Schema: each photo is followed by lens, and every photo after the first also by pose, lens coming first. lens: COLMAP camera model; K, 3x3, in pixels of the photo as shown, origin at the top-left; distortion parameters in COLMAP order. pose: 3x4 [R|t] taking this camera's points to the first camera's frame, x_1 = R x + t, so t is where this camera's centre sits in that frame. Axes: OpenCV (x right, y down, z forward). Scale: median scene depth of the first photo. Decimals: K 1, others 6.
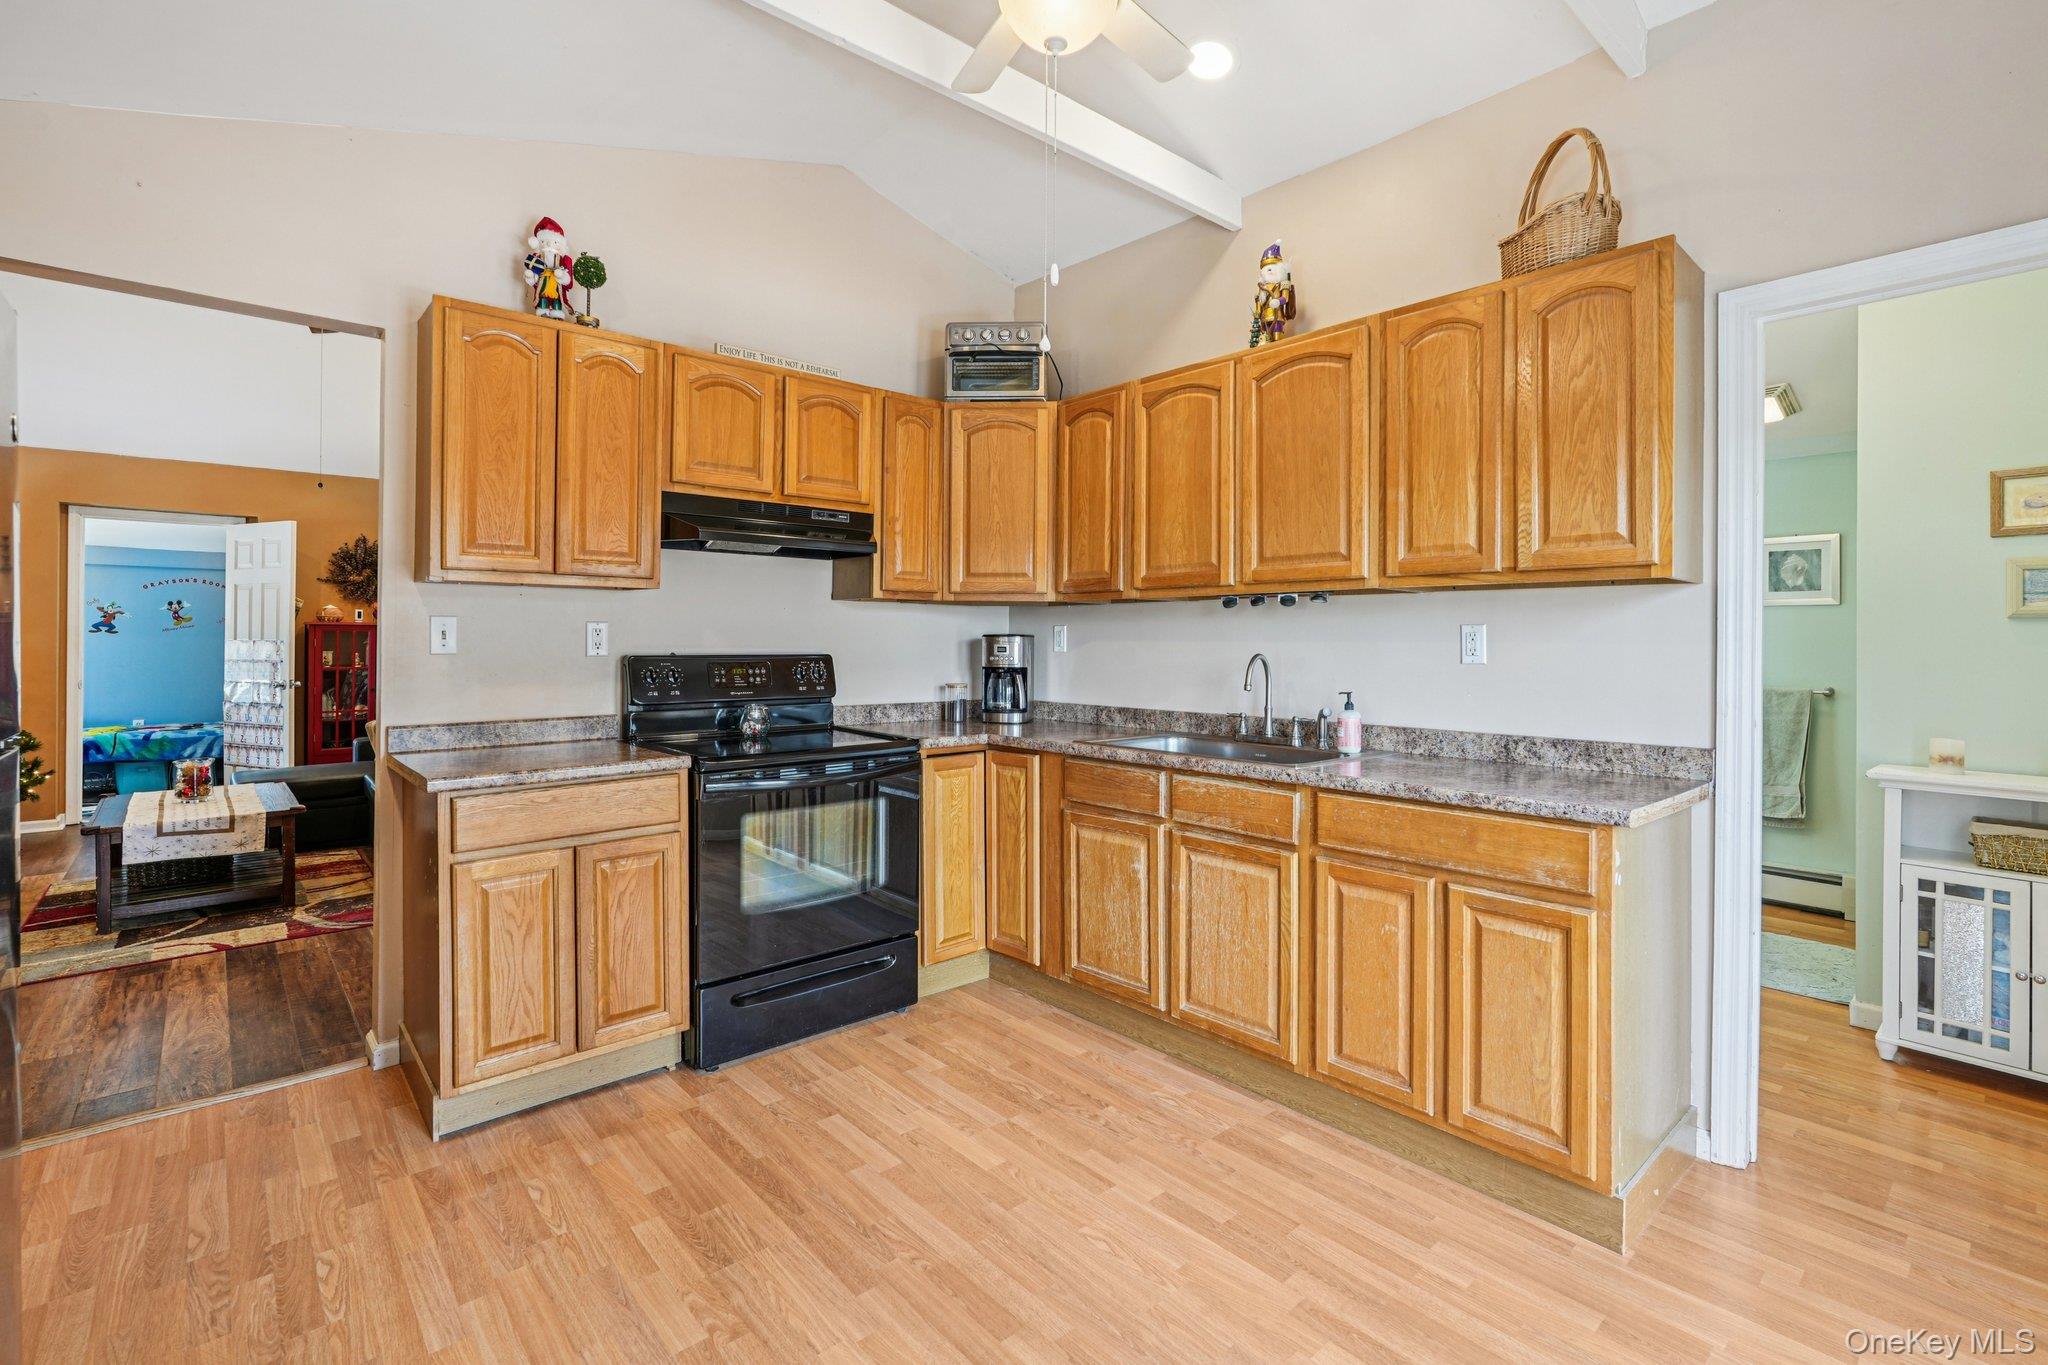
lens RADIAL K [[922.0, 0, 1043.7], [0, 922.0, 647.9], [0, 0, 1]] dist [-0.012323, 0.009148]
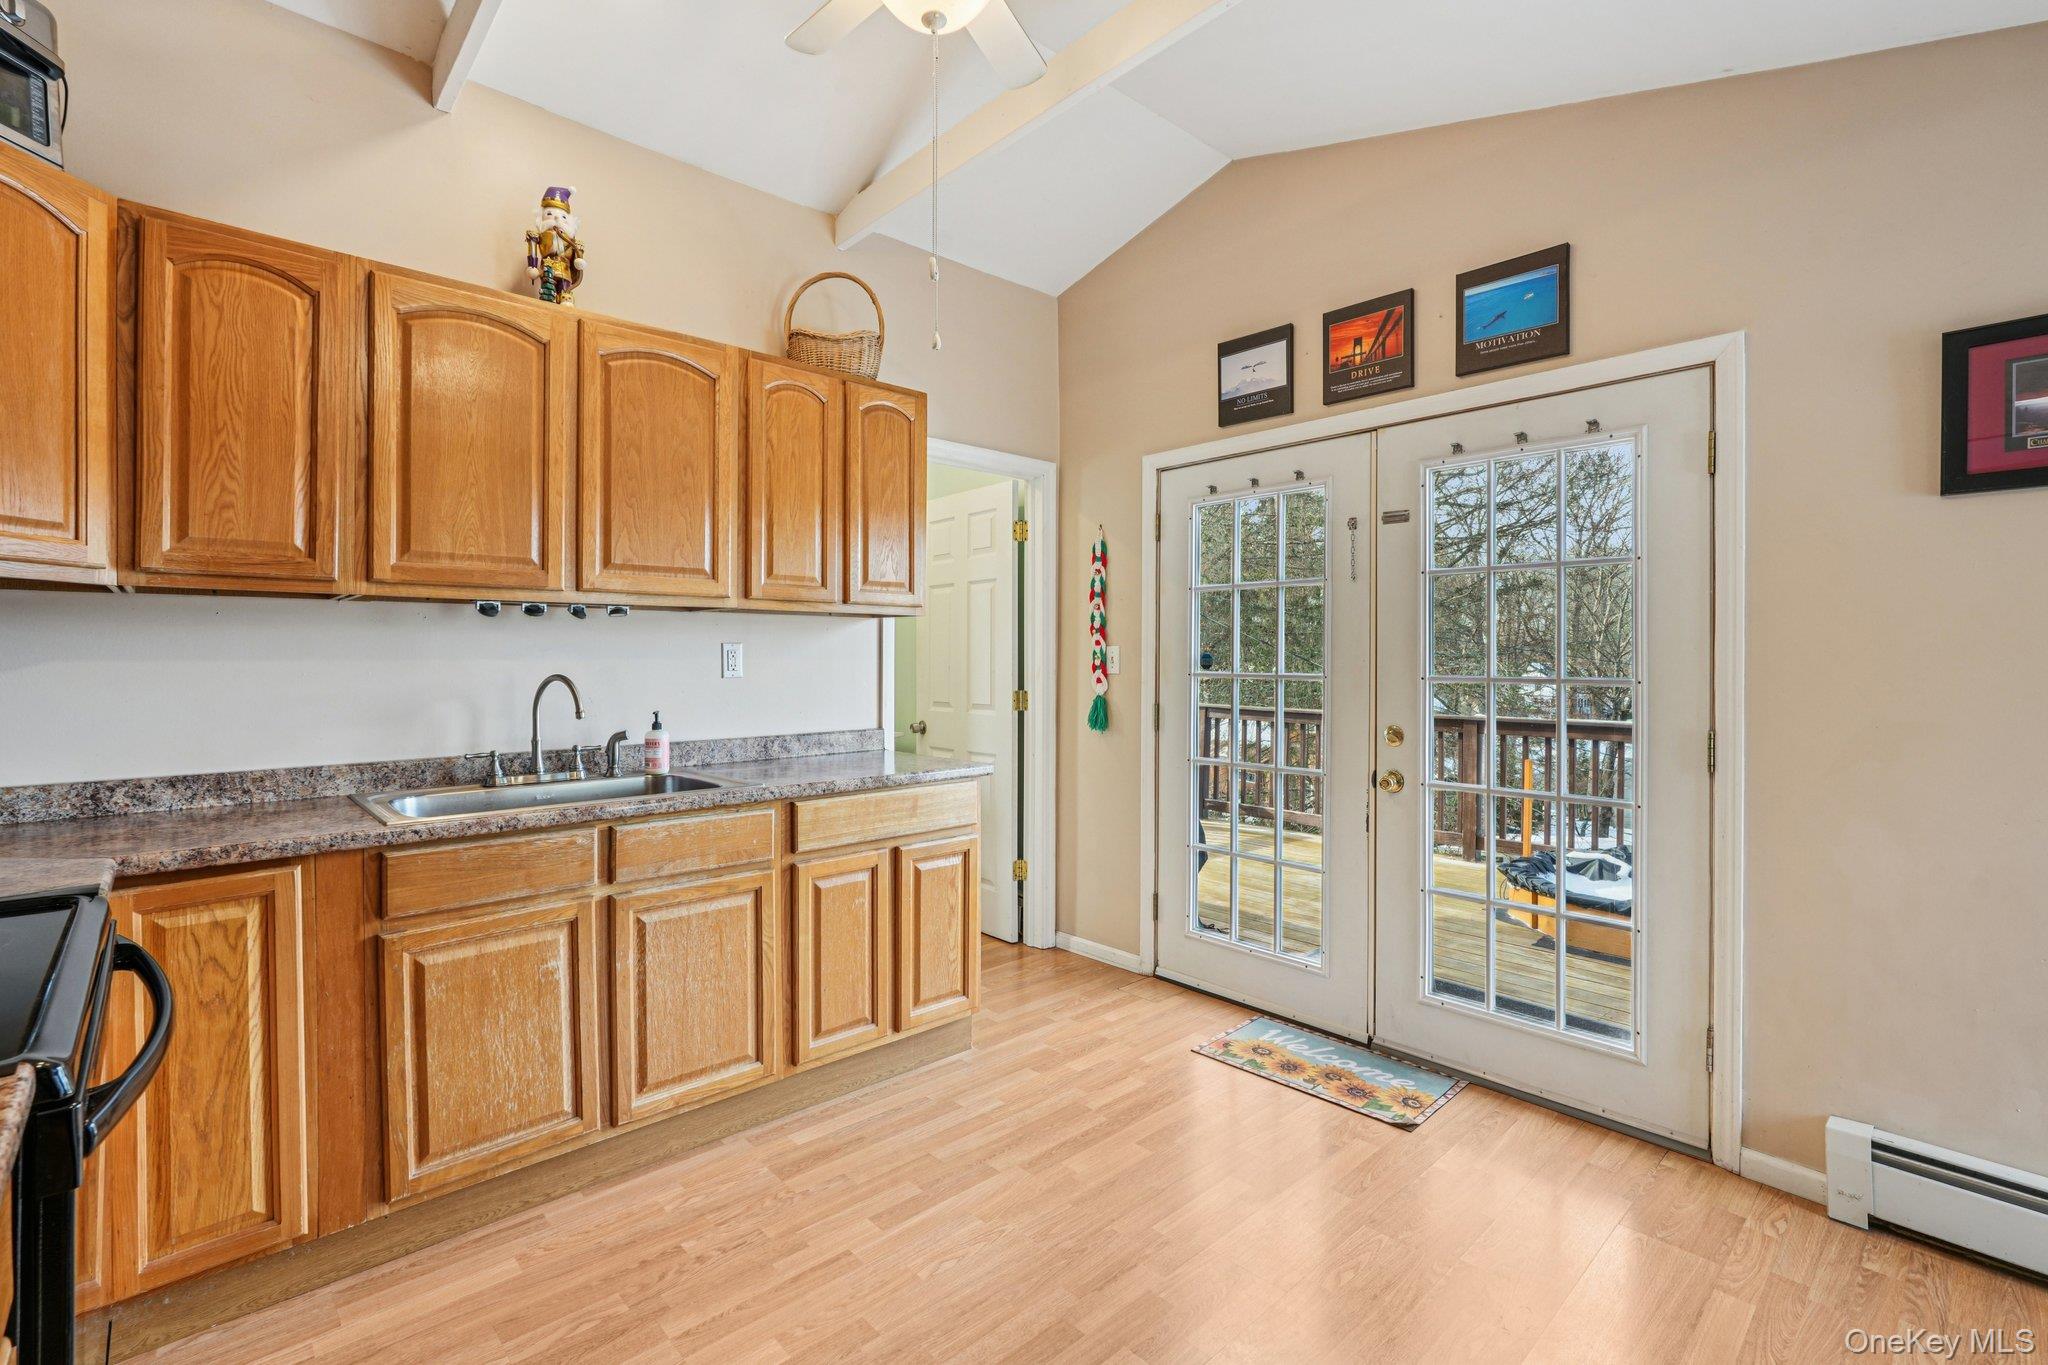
lens RADIAL K [[926.2, 0, 980.9], [0, 926.2, 663.8], [0, 0, 1]] dist [-0.017565, 0.009582]
pose [[0.013570, -0.010551, 0.999852, -0.616835], [0.010851, 0.999887, 0.010404, -0.007878], [-0.999849, 0.010708, 0.013683, 0.626558]]
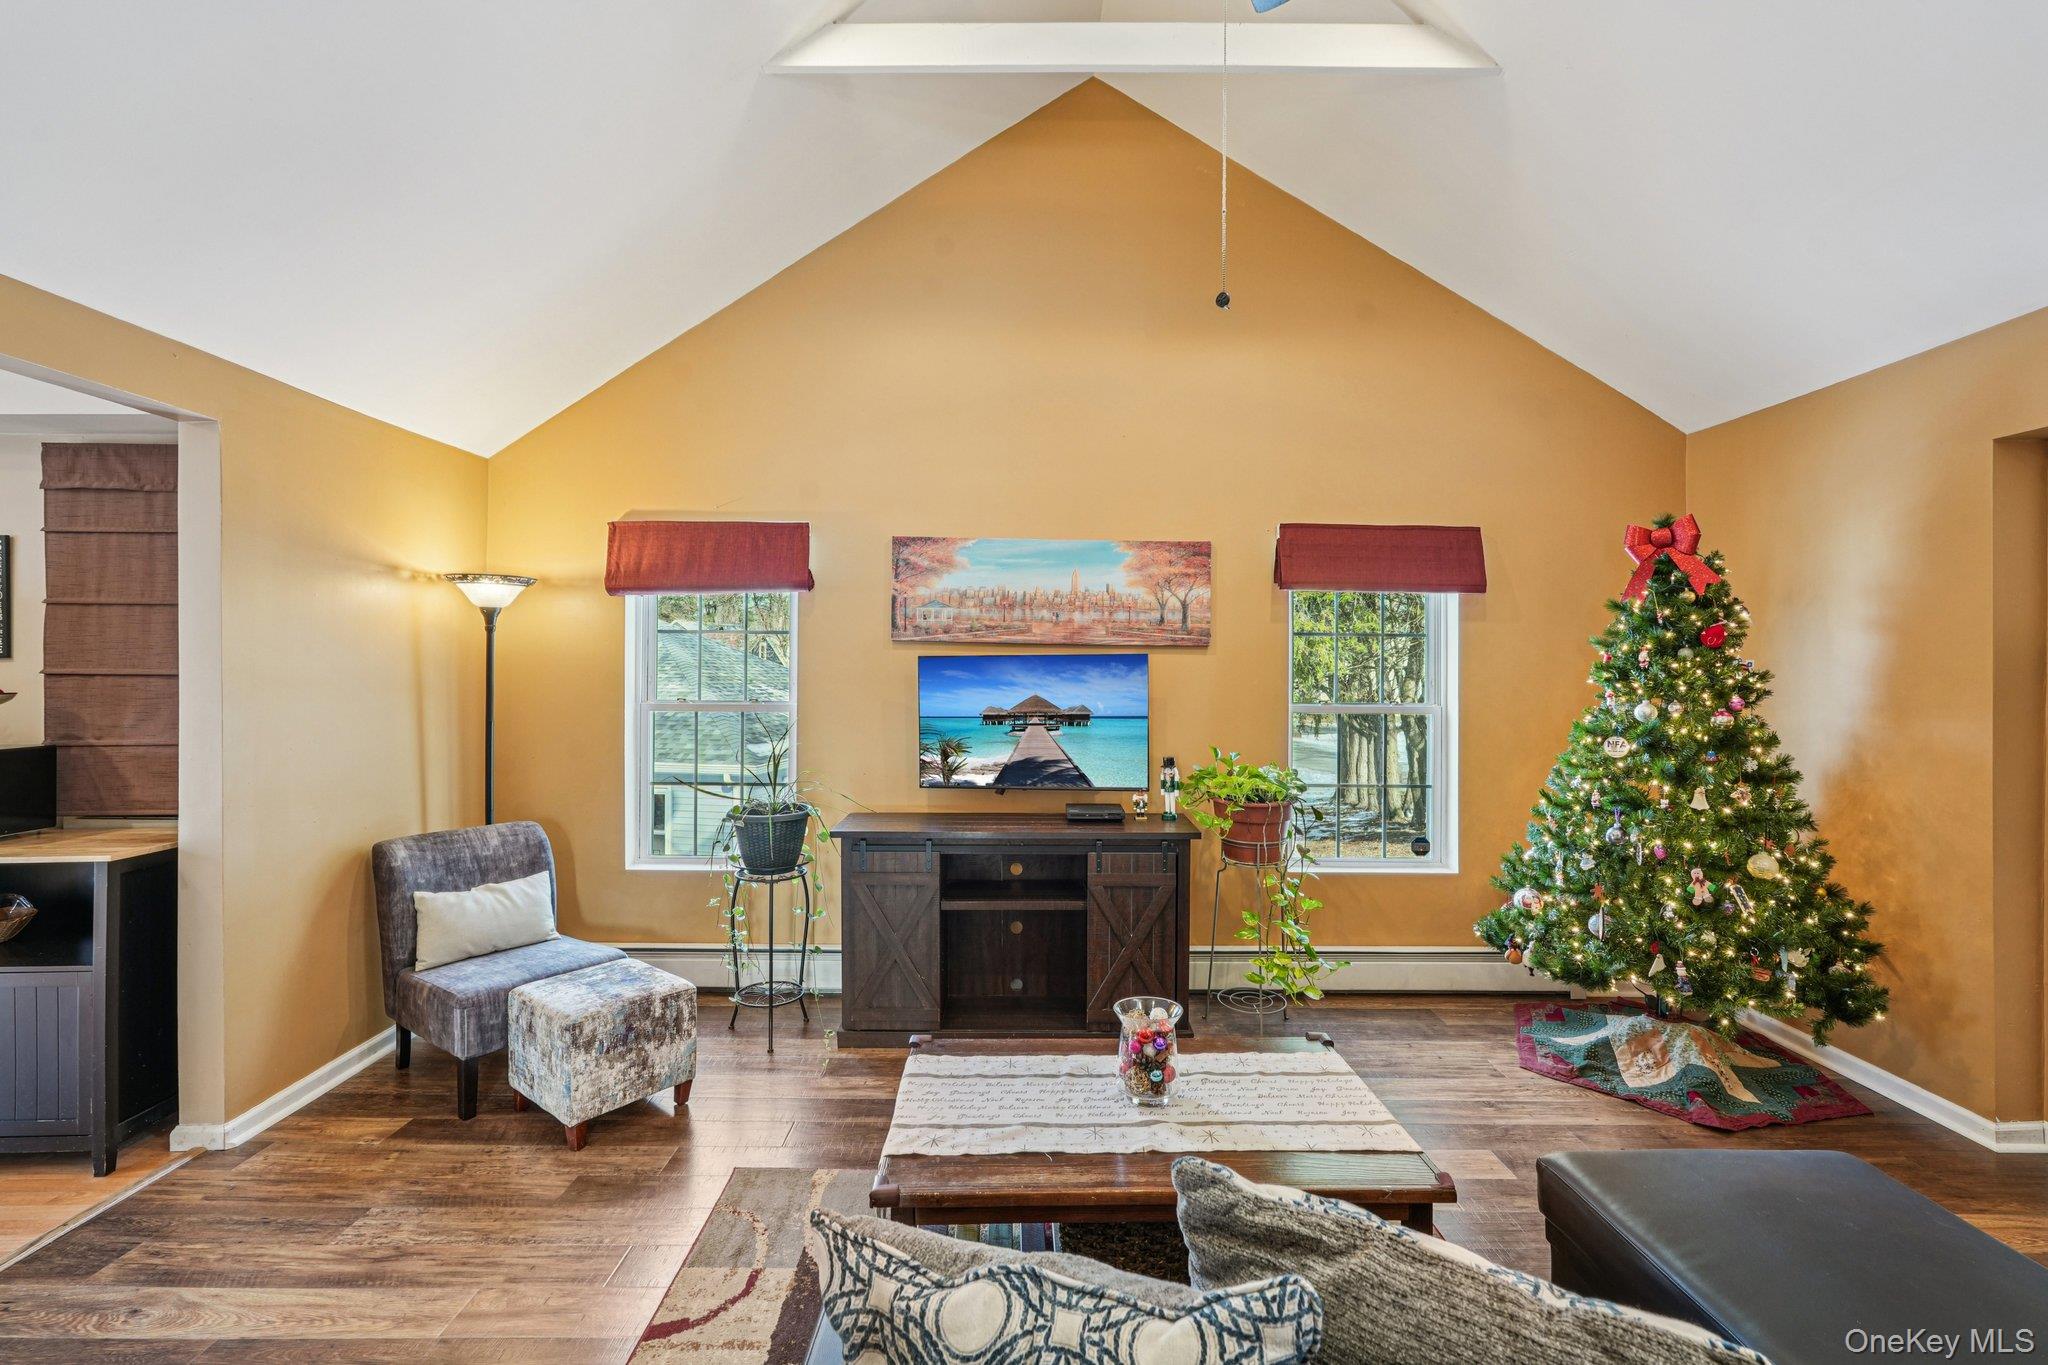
lens RADIAL K [[920.0, 0, 1033.8], [0, 920.0, 665.6], [0, 0, 1]] dist [-0.015525, 0.008262]
pose [[-0.675540, -0.008766, -0.737271, -0.818982], [-0.012688, 0.999919, -0.000263, -0.077163], [0.737214, 0.009176, -0.675597, 1.909510]]
